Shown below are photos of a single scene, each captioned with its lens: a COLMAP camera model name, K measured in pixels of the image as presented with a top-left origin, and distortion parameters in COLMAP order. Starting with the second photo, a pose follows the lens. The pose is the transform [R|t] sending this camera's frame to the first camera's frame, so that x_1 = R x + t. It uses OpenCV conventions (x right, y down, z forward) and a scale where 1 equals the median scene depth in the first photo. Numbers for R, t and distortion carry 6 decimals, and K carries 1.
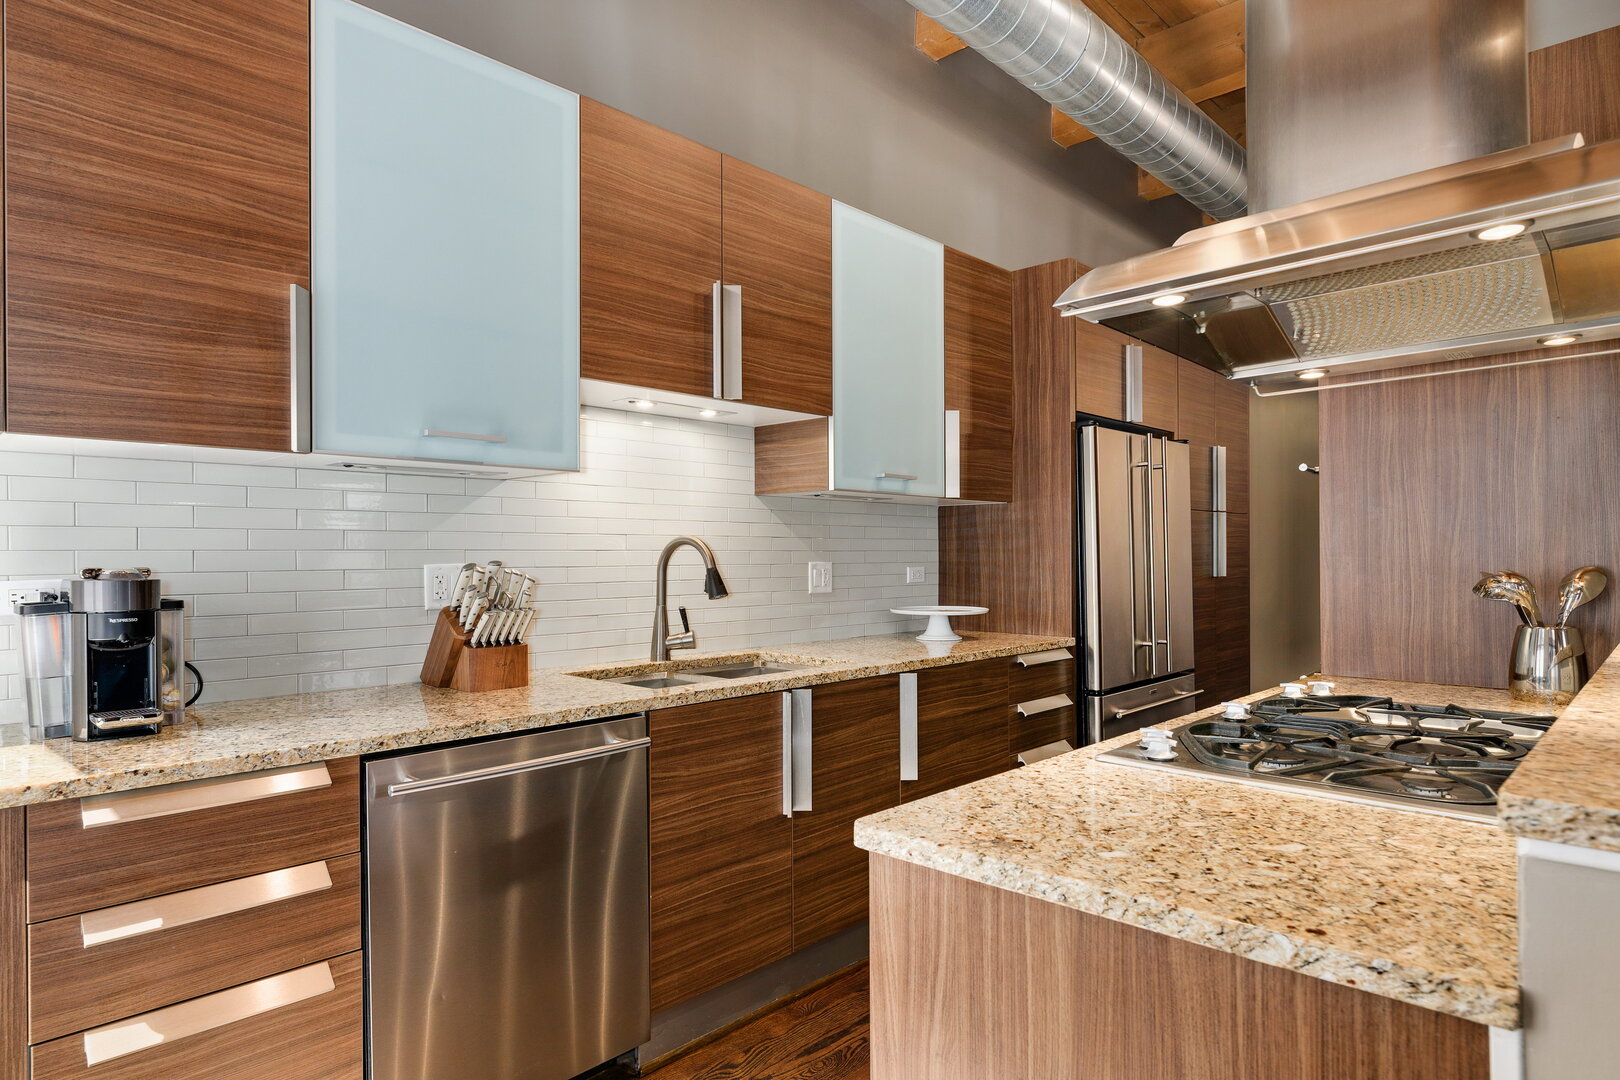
lens RADIAL K [[933.6, 0, 805.9], [0, 933.6, 548.5], [0, 0, 1]] dist [0.002428, 0.000522]
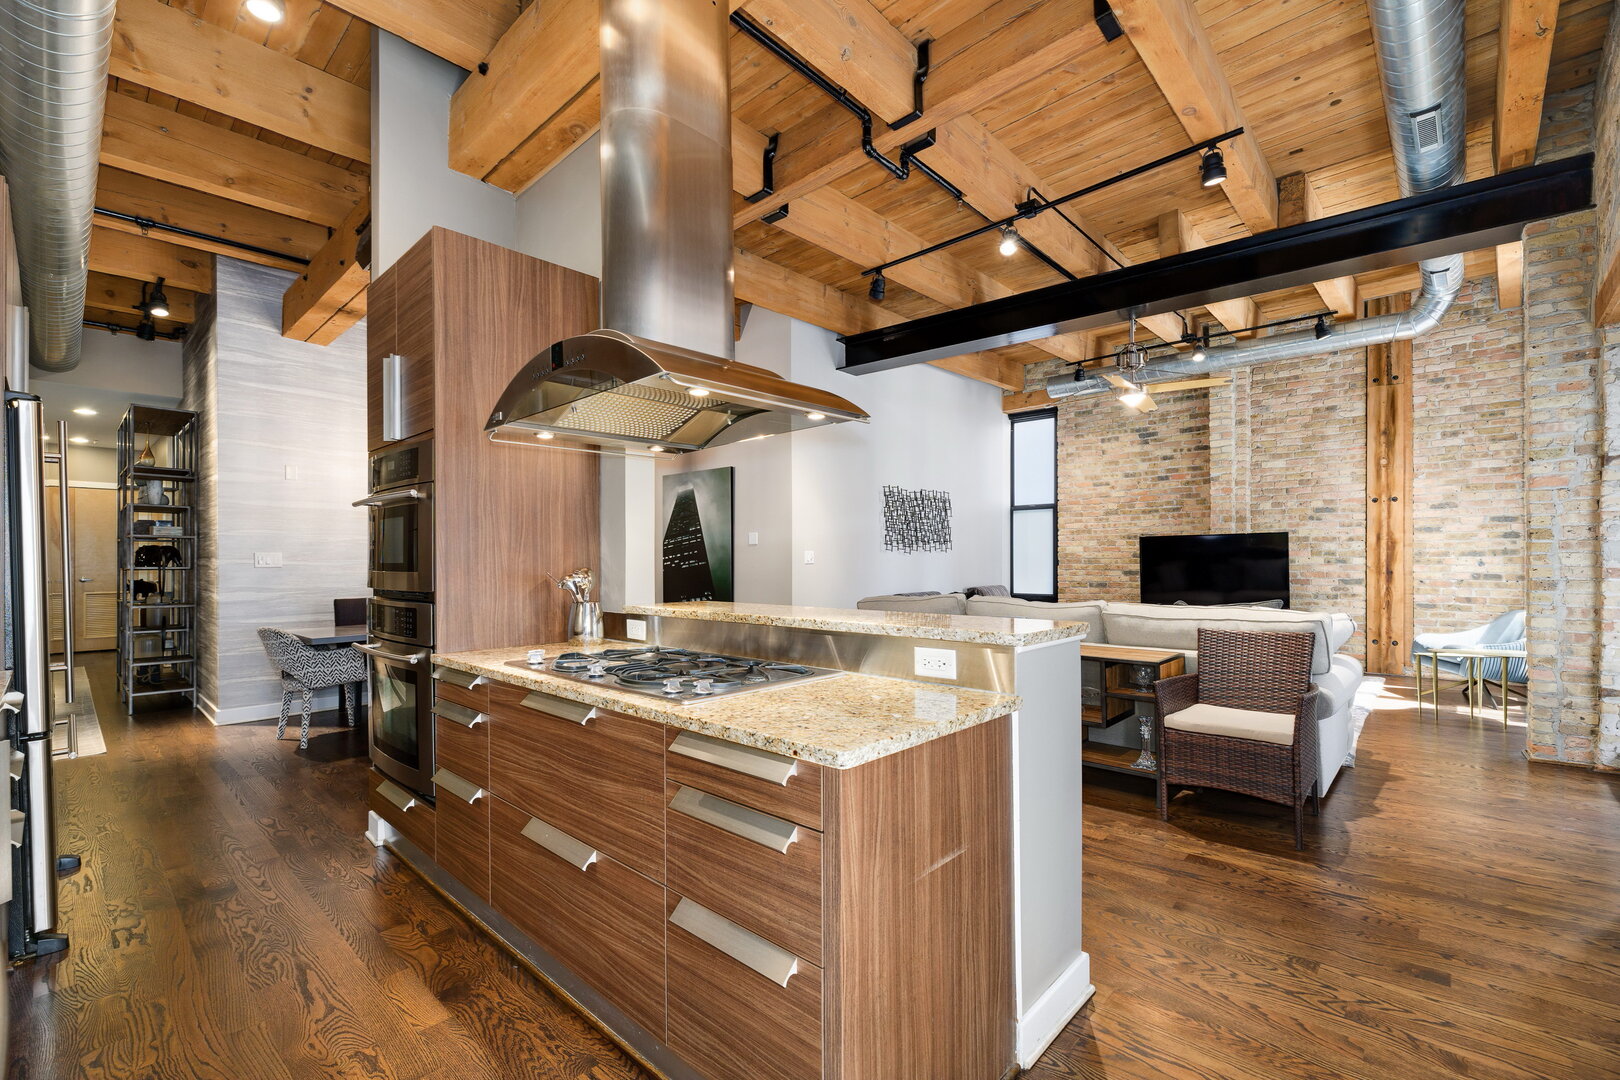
lens RADIAL K [[697.7, 0, 833.8], [0, 697.7, 563.9], [0, 0, 1]] dist [-0.000974, -0.000106]
pose [[-0.038658, 0.001130, 0.999252, -0.542302], [-0.002067, 0.999997, -0.001211, 0.011481], [-0.999250, -0.002112, -0.038656, 0.596024]]
